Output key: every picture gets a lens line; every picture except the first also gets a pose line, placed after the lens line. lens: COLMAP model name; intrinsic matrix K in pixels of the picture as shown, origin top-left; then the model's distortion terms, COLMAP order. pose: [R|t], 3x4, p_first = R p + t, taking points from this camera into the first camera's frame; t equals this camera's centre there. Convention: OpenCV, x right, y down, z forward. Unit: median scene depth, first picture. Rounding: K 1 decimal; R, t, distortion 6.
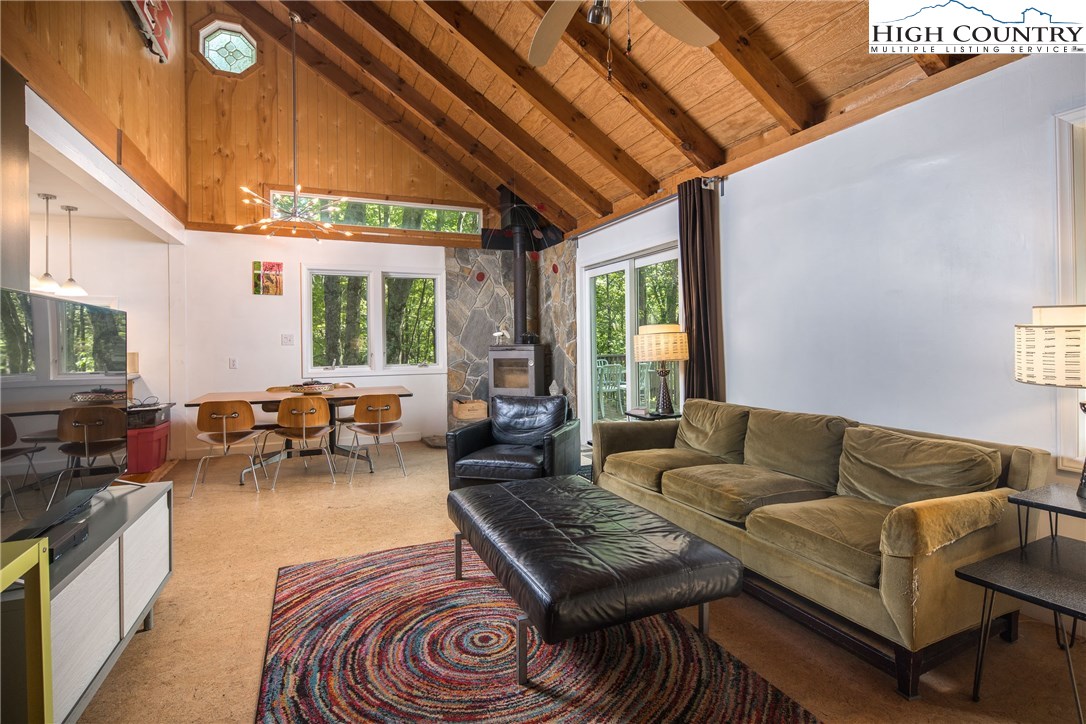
lens RADIAL K [[534.6, 0, 544.1], [0, 534.6, 336.5], [0, 0, 1]] dist [0.000007, 0.000170]
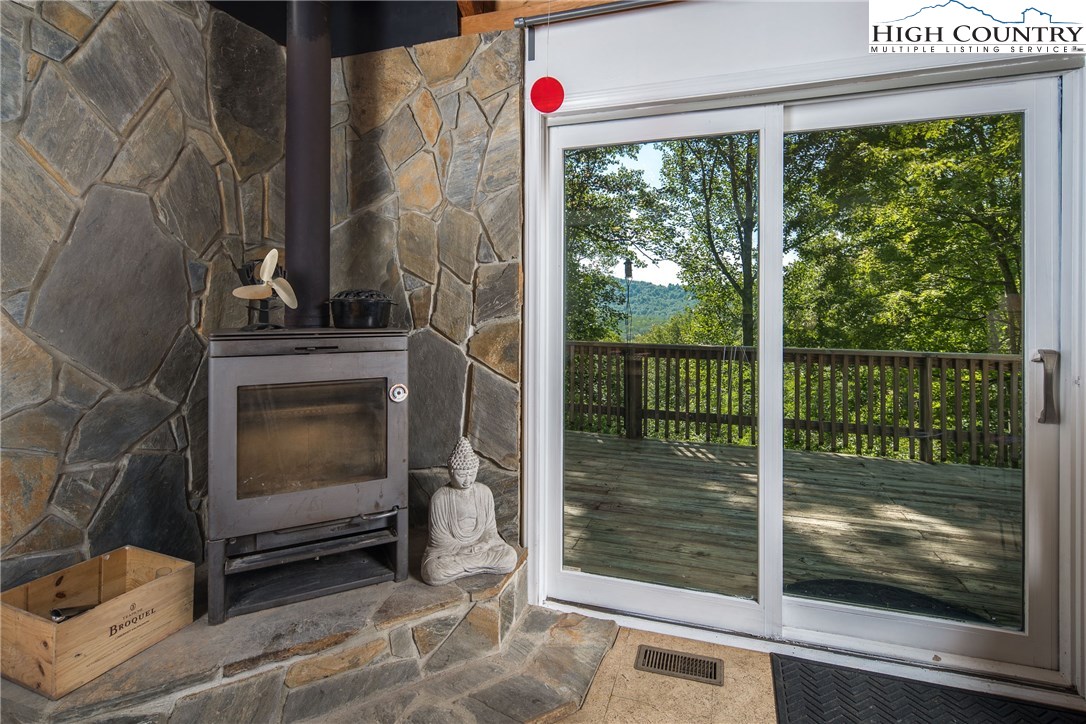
lens RADIAL K [[550.6, 0, 544.2], [0, 550.6, 305.5], [0, 0, 1]] dist [-0.002104, -0.000406]
pose [[0.679235, 0.019351, 0.733666, -0.187546], [-0.018731, 0.999784, -0.009028, 0.001924], [-0.733682, -0.007610, 0.679450, 0.710716]]
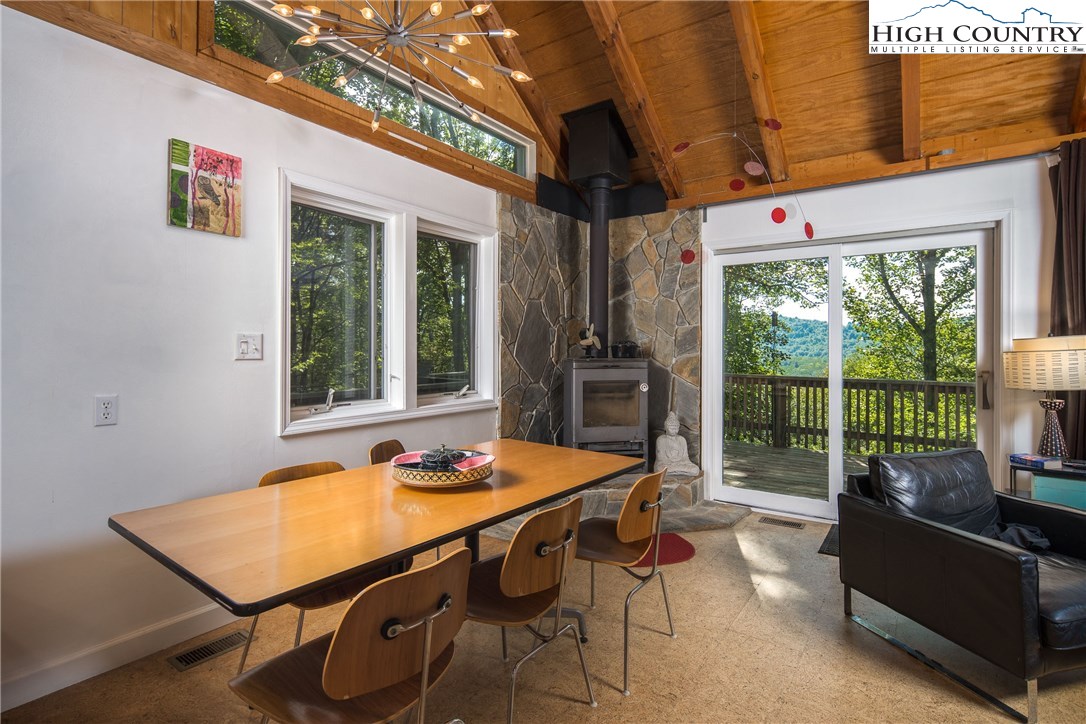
lens RADIAL K [[553.4, 0, 558.1], [0, 553.4, 345.2], [0, 0, 1]] dist [0.002911, 0.000499]
pose [[0.844517, 0.019235, 0.535183, -0.466019], [-0.018123, 0.999809, -0.007335, 0.004324], [-0.535222, -0.003505, 0.844704, 0.465222]]
